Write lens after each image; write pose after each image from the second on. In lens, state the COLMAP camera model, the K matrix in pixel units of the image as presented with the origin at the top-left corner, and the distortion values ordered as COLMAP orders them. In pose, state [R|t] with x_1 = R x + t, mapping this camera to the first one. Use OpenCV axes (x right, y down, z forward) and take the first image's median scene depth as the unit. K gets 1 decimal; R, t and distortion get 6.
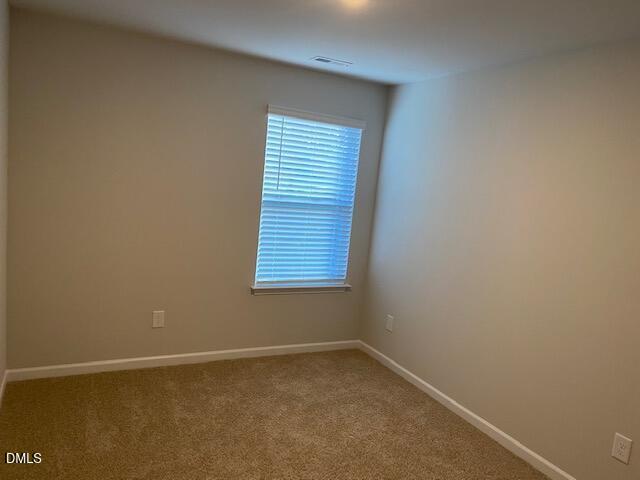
lens RADIAL K [[483.5, 0, 315.6], [0, 483.5, 242.2], [0, 0, 1]] dist [0.070591, -0.093705]
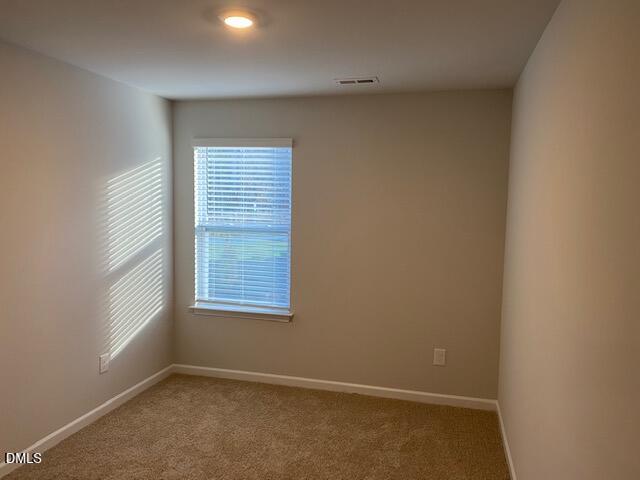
lens RADIAL K [[483.5, 0, 315.6], [0, 483.5, 242.2], [0, 0, 1]] dist [0.070591, -0.093705]
pose [[0.759936, -0.011199, -0.649901, 0.701603], [-0.042984, 0.996797, -0.067439, 0.011523], [0.648575, 0.079185, 0.757021, 0.322683]]
